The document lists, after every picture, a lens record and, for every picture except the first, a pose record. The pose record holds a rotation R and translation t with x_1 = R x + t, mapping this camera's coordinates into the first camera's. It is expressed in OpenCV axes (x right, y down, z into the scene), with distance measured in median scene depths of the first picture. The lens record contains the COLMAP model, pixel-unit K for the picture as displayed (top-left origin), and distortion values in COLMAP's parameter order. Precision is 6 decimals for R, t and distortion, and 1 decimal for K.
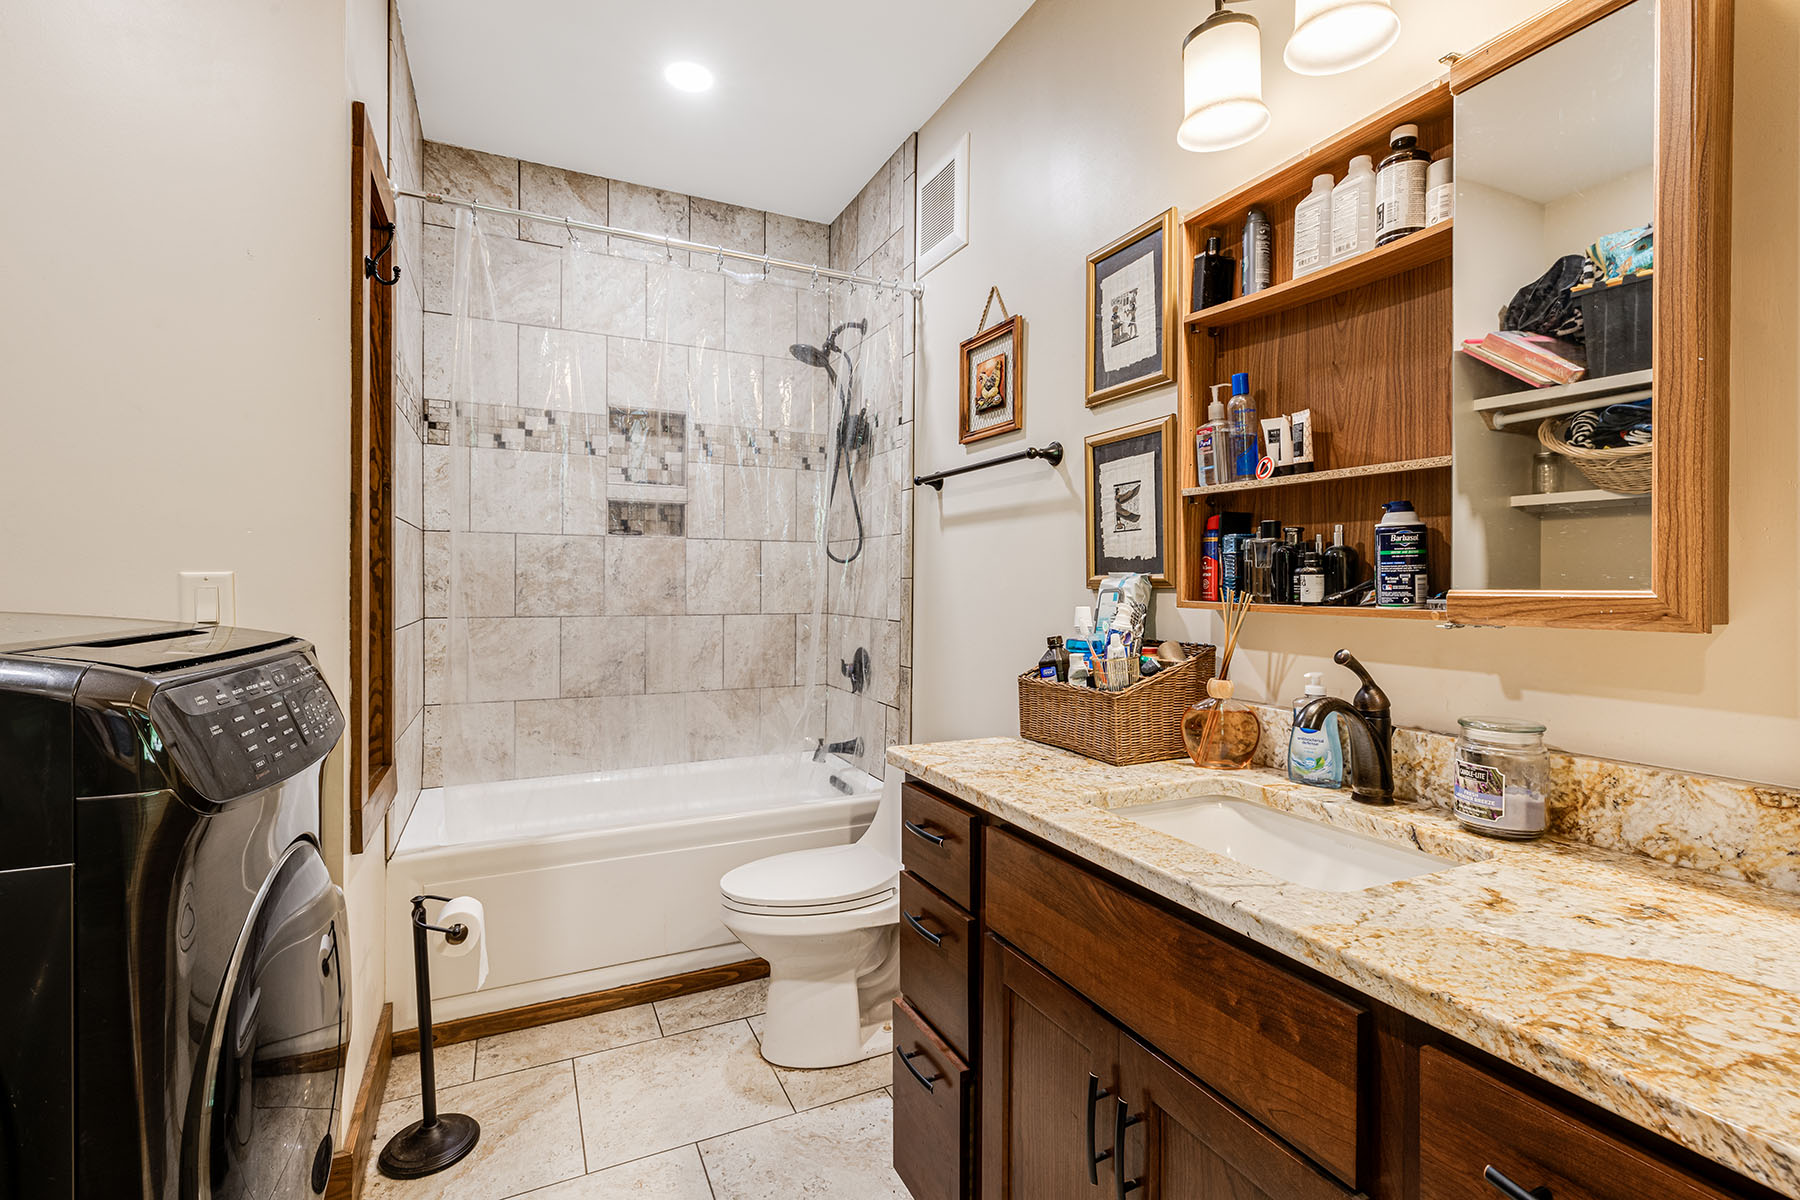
lens RADIAL K [[807.4, 0, 901.3], [0, 807.4, 592.8], [0, 0, 1]] dist [0.007015, -0.001085]
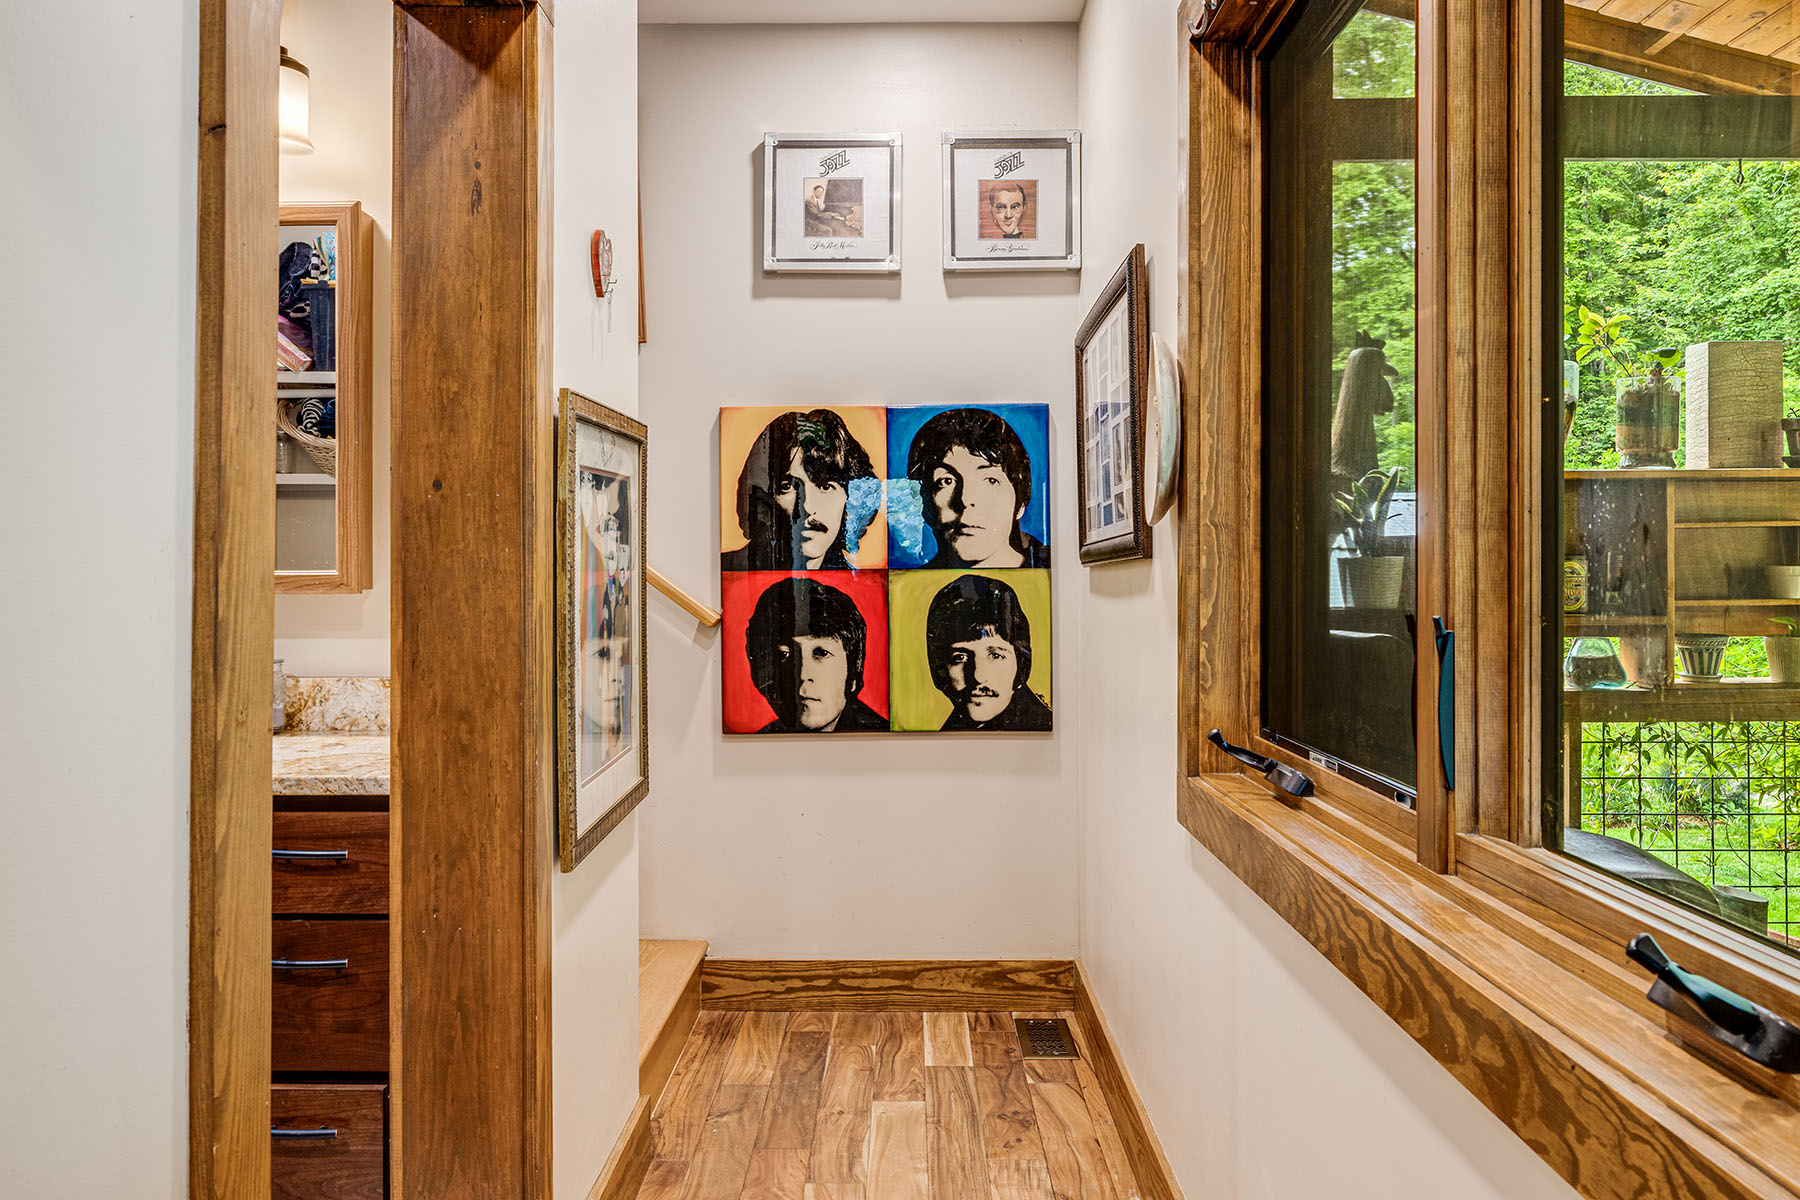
lens RADIAL K [[1303.7, 0, 900.1], [0, 1303.7, 588.1], [0, 0, 1]] dist [-0.002678, -0.001206]
pose [[0.438455, -0.008568, 0.898712, -0.902604], [-0.001455, 0.999946, 0.010243, 0.004105], [-0.898752, -0.005798, 0.438419, -1.121350]]
